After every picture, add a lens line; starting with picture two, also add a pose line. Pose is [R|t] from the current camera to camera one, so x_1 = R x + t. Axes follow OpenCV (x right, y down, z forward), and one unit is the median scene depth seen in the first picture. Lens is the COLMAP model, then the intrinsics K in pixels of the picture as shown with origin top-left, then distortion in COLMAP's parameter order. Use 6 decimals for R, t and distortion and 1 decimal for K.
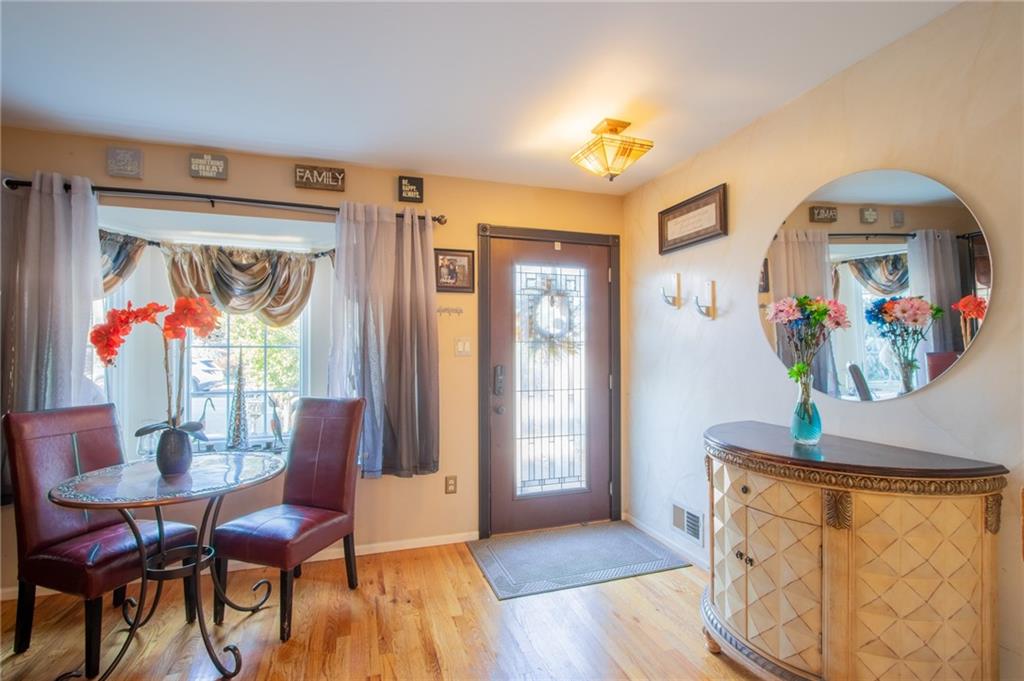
lens RADIAL K [[472.9, 0, 513.6], [0, 472.9, 336.9], [0, 0, 1]] dist [-0.015998, 0.001556]
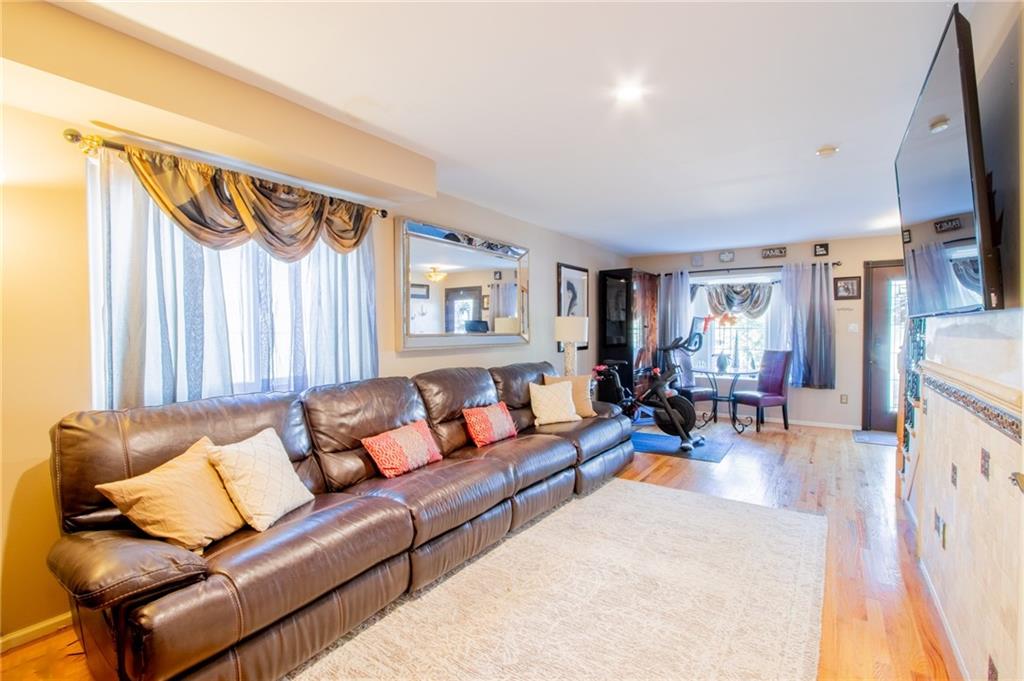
lens RADIAL K [[472.9, 0, 510.1], [0, 472.9, 343.0], [0, 0, 1]] dist [-0.015998, 0.001556]
pose [[0.604790, 0.022310, -0.796073, 0.581388], [0.019268, 0.998905, 0.042632, -0.026329], [0.796152, -0.041122, 0.603698, -1.279600]]
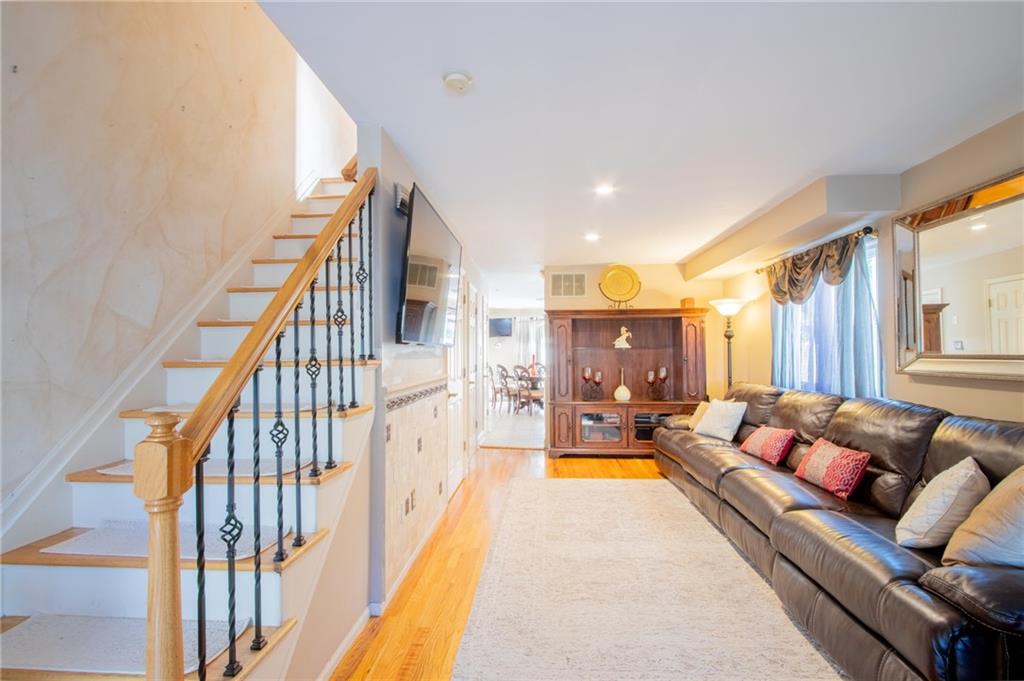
lens RADIAL K [[472.9, 0, 515.3], [0, 472.9, 341.4], [0, 0, 1]] dist [-0.015998, 0.001556]
pose [[-0.929466, 0.020061, 0.368363, -1.275874], [0.003408, 0.998945, -0.045803, 0.077890], [-0.368893, -0.041317, -0.928553, 3.263673]]
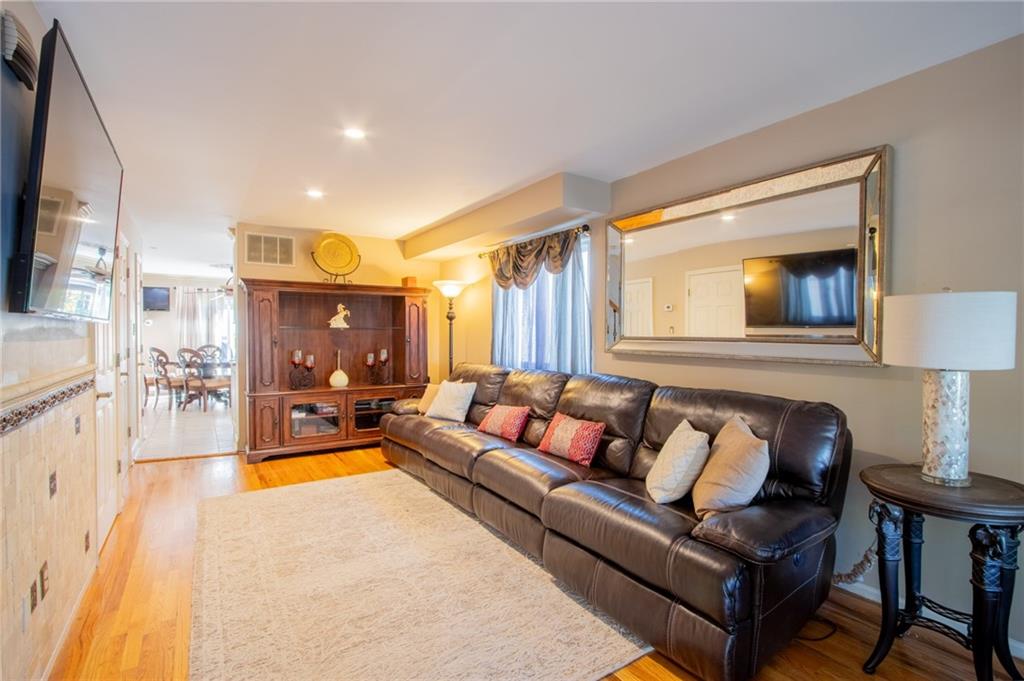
lens RADIAL K [[472.9, 0, 511.4], [0, 472.9, 342.6], [0, 0, 1]] dist [-0.015998, 0.001556]
pose [[-0.964028, 0.007943, -0.265683, -0.854651], [0.008077, 0.999967, 0.000590, 0.071455], [0.265679, -0.001577, -0.964060, 2.885149]]
